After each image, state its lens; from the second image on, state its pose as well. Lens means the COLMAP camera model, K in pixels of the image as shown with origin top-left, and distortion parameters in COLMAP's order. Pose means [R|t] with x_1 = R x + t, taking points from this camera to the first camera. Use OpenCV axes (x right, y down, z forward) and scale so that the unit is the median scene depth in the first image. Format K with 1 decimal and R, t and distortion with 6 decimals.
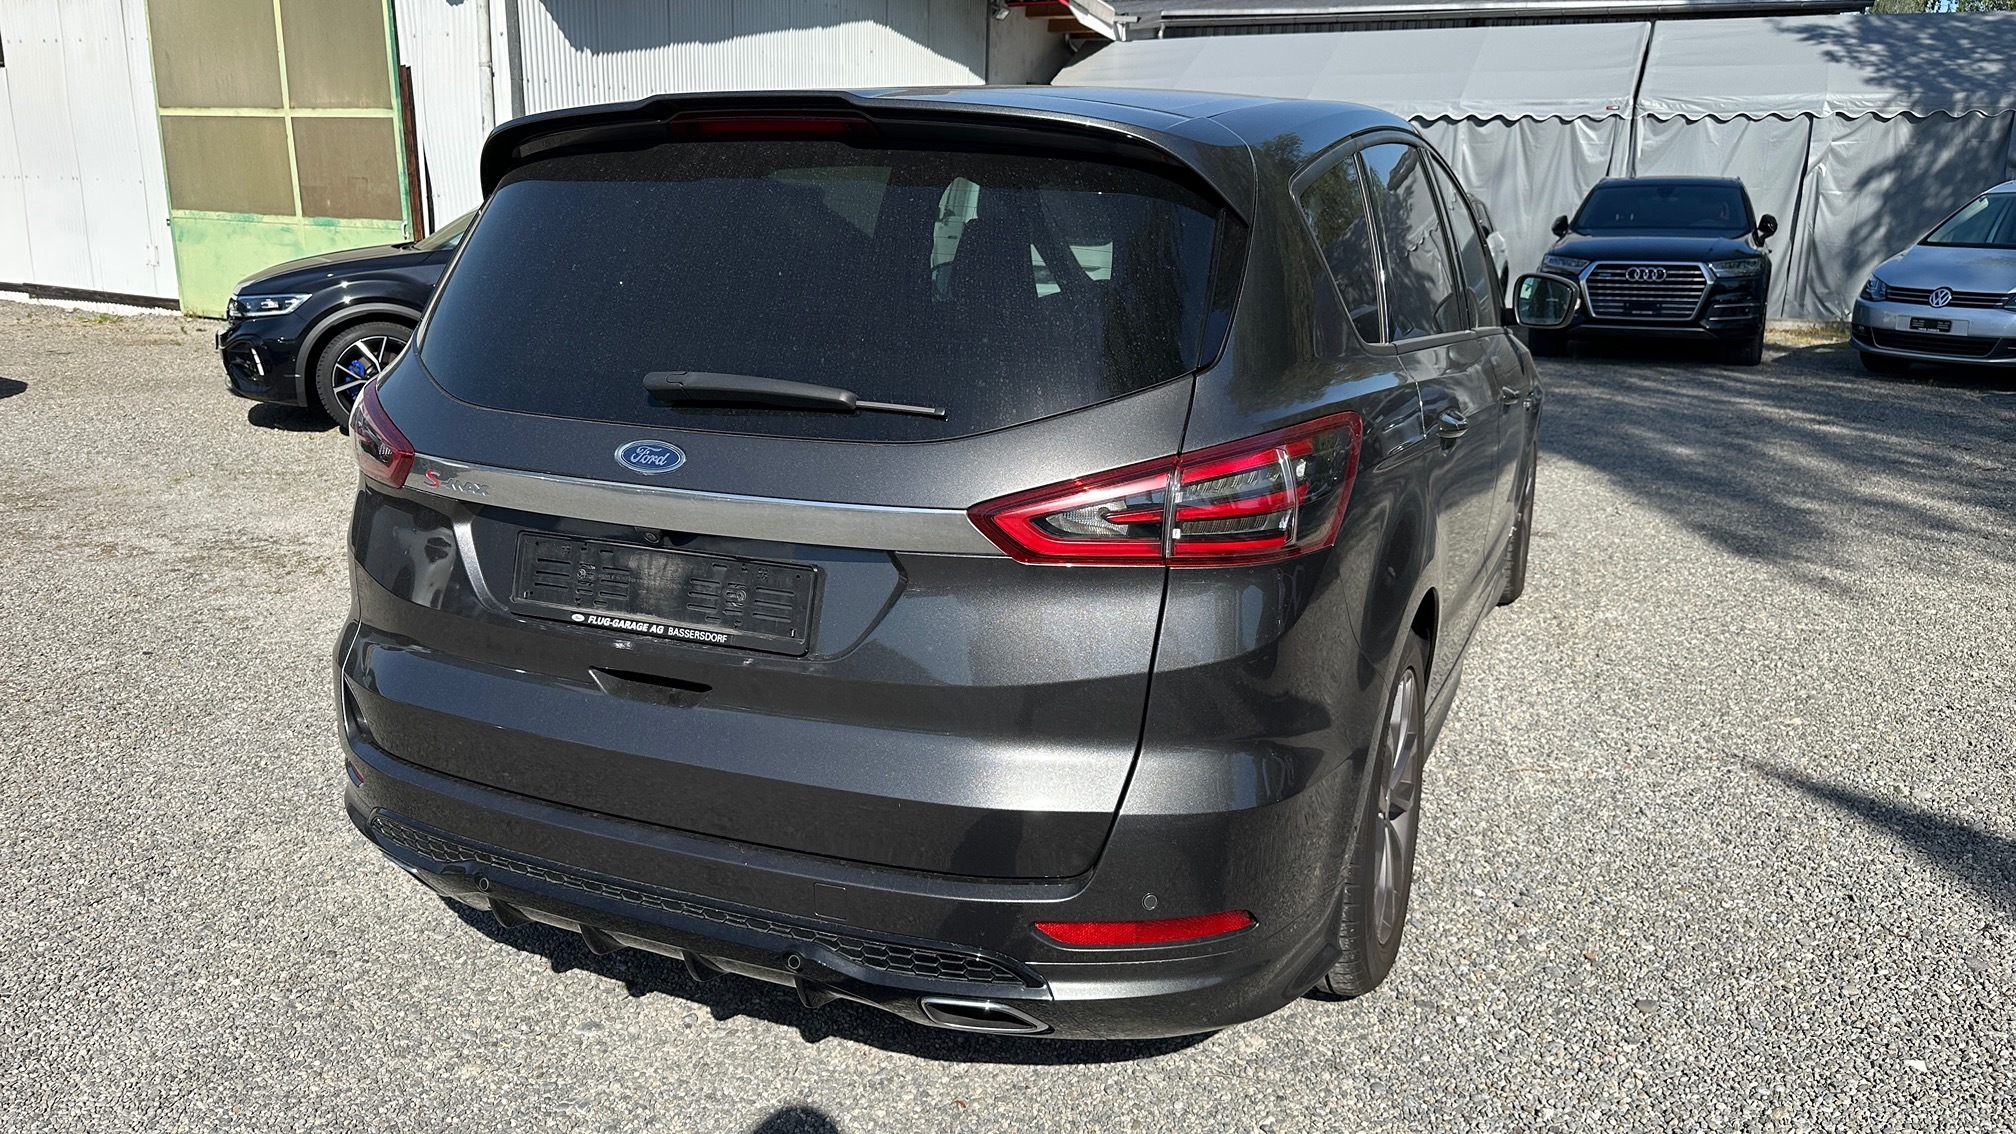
lens RADIAL K [[1430.9, 0, 1013.8], [0, 1430.9, 566.6], [0, 0, 1]] dist [0.052869, -0.063236]
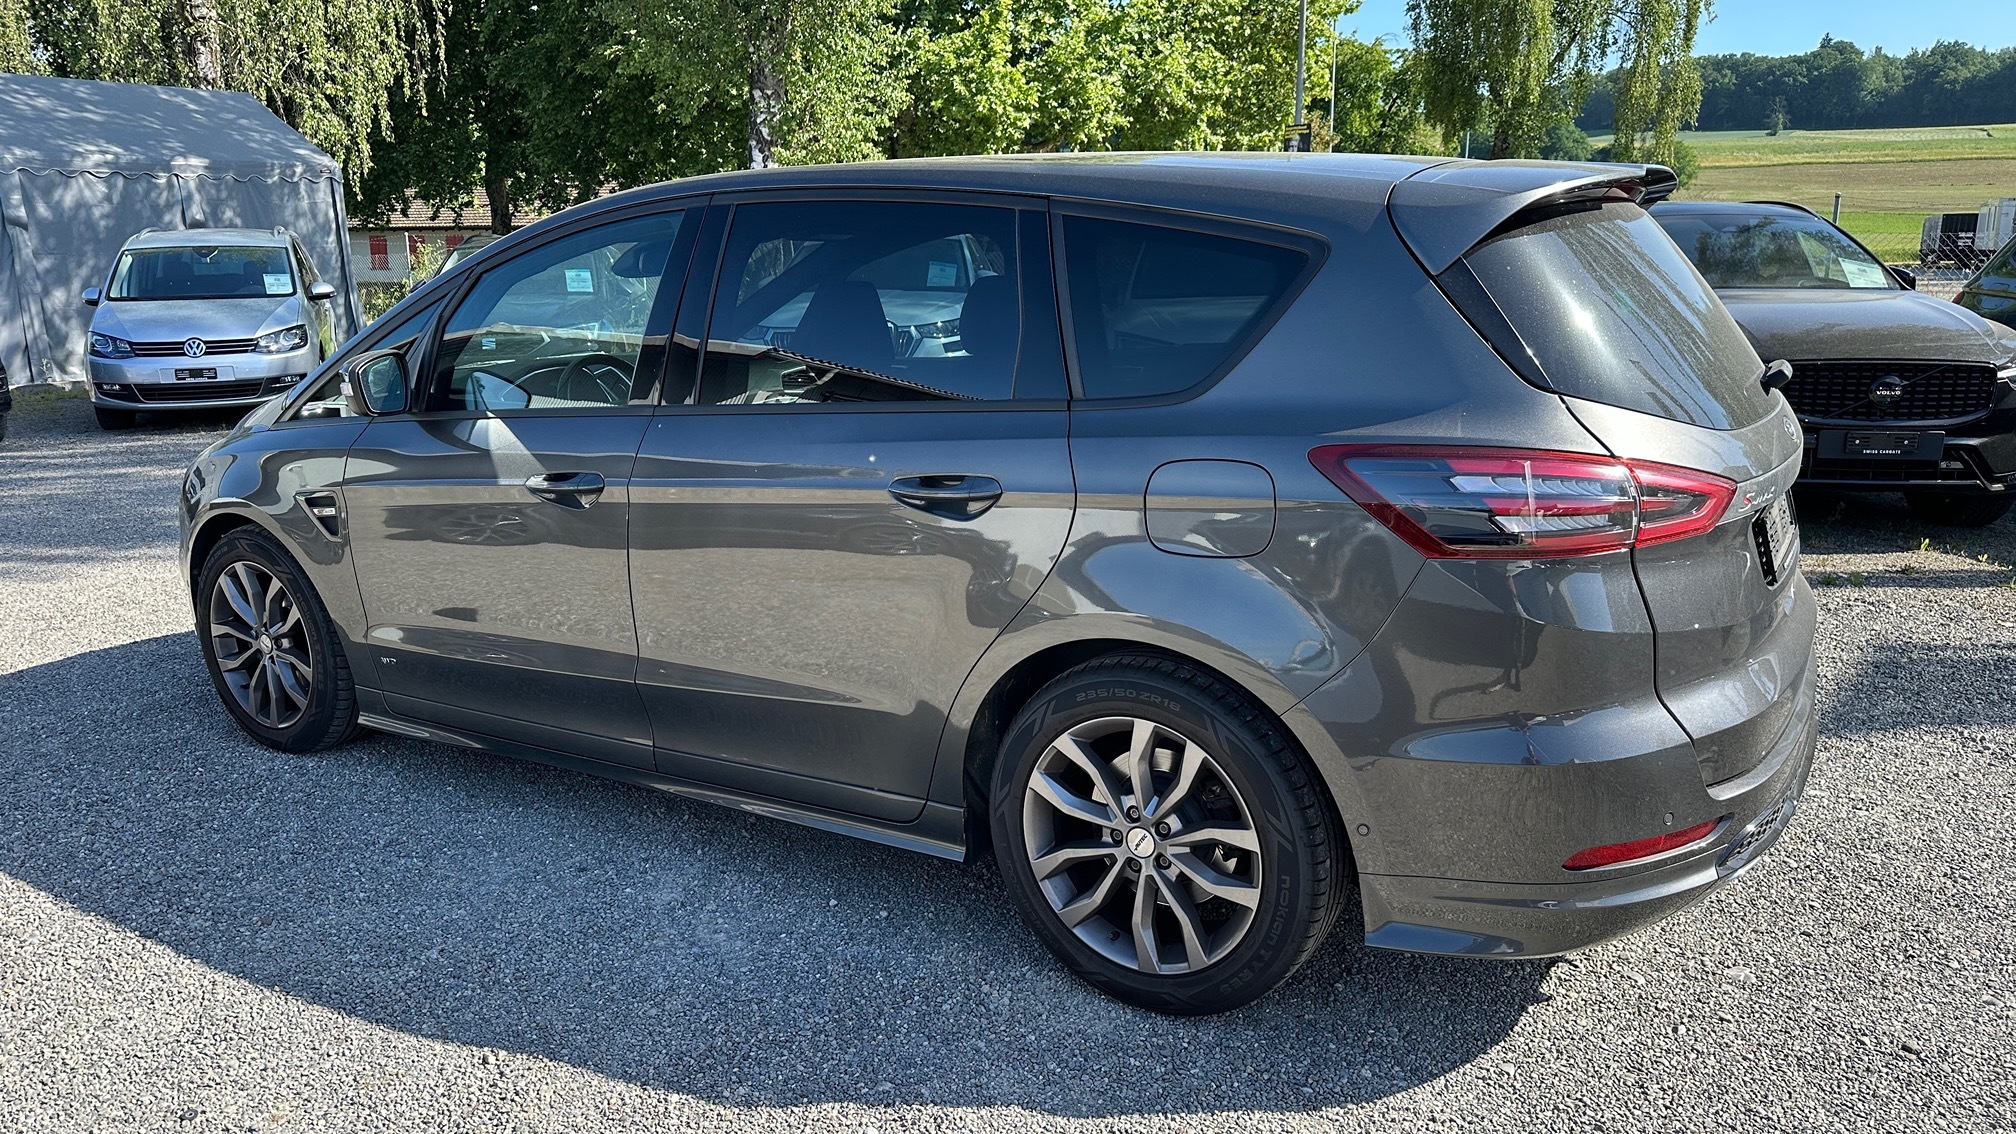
lens RADIAL K [[1430.9, 0, 997.7], [0, 1430.9, 578.0], [0, 0, 1]] dist [0.052869, -0.063236]
pose [[0.158036, -0.242241, 0.957259, -0.214601], [0.270720, 0.942924, 0.193920, -0.051428], [-0.949598, 0.228502, 0.214595, 0.180364]]
